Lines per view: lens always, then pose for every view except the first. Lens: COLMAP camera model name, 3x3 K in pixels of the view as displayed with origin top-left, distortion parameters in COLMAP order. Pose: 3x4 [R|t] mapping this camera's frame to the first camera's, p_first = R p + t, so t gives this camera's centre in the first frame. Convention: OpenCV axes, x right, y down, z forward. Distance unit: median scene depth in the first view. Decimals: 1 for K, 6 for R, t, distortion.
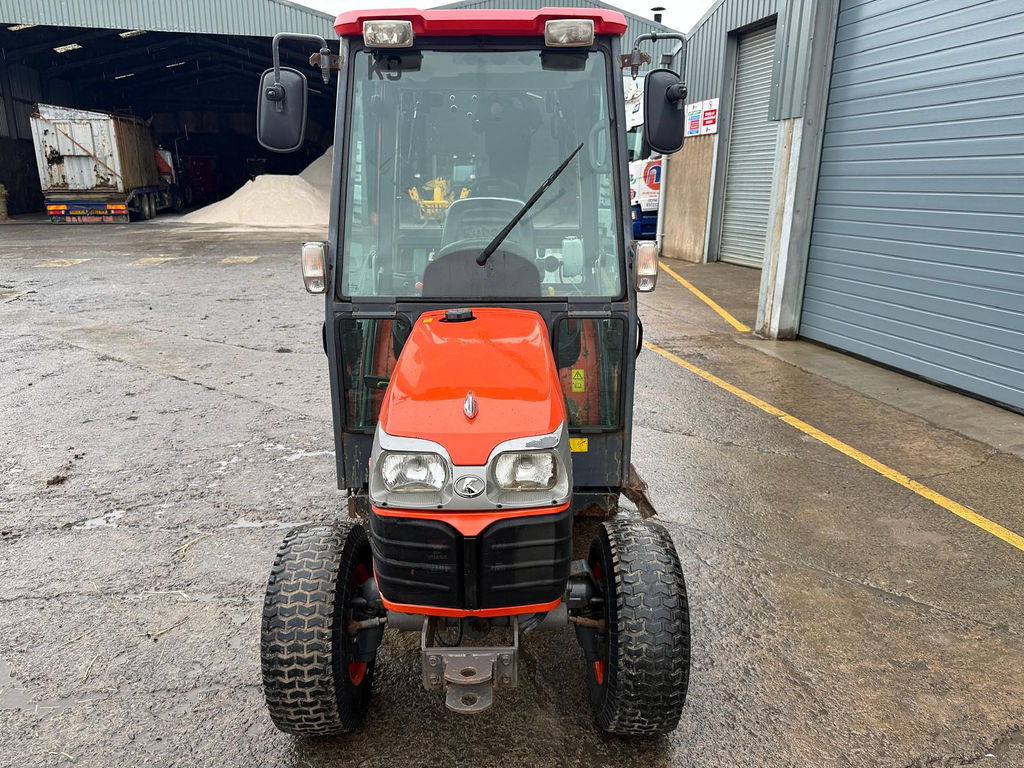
lens RADIAL K [[724.8, 0, 502.9], [0, 724.8, 389.5], [0, 0, 1]] dist [0.037373, -0.047346]
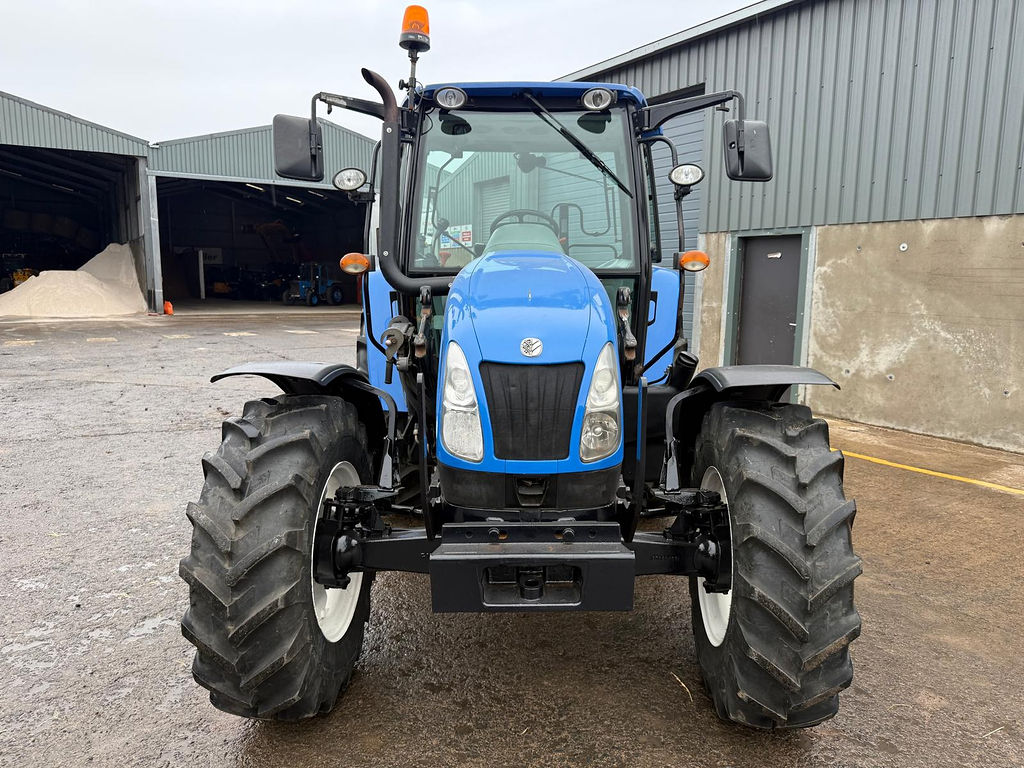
lens RADIAL K [[724.8, 0, 505.1], [0, 724.8, 381.4], [0, 0, 1]] dist [0.037373, -0.047346]
pose [[0.936703, -0.046429, 0.347034, -0.096707], [0.093418, 0.988379, -0.119918, 0.059870], [-0.337434, 0.144747, 0.930154, -0.206247]]
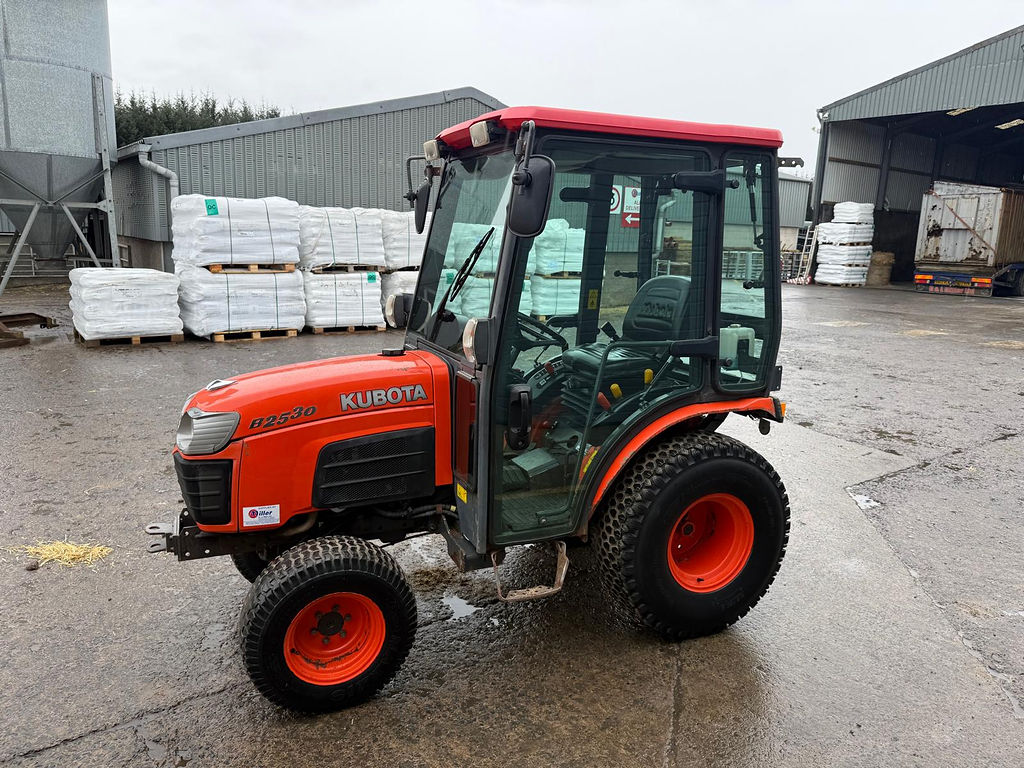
lens RADIAL K [[724.8, 0, 513.1], [0, 724.8, 383.2], [0, 0, 1]] dist [0.037373, -0.047346]
pose [[0.404171, 0.194717, -0.893718, 0.118681], [-0.283755, 0.955565, 0.079867, -0.019767], [0.869557, 0.221317, 0.441464, 0.057459]]
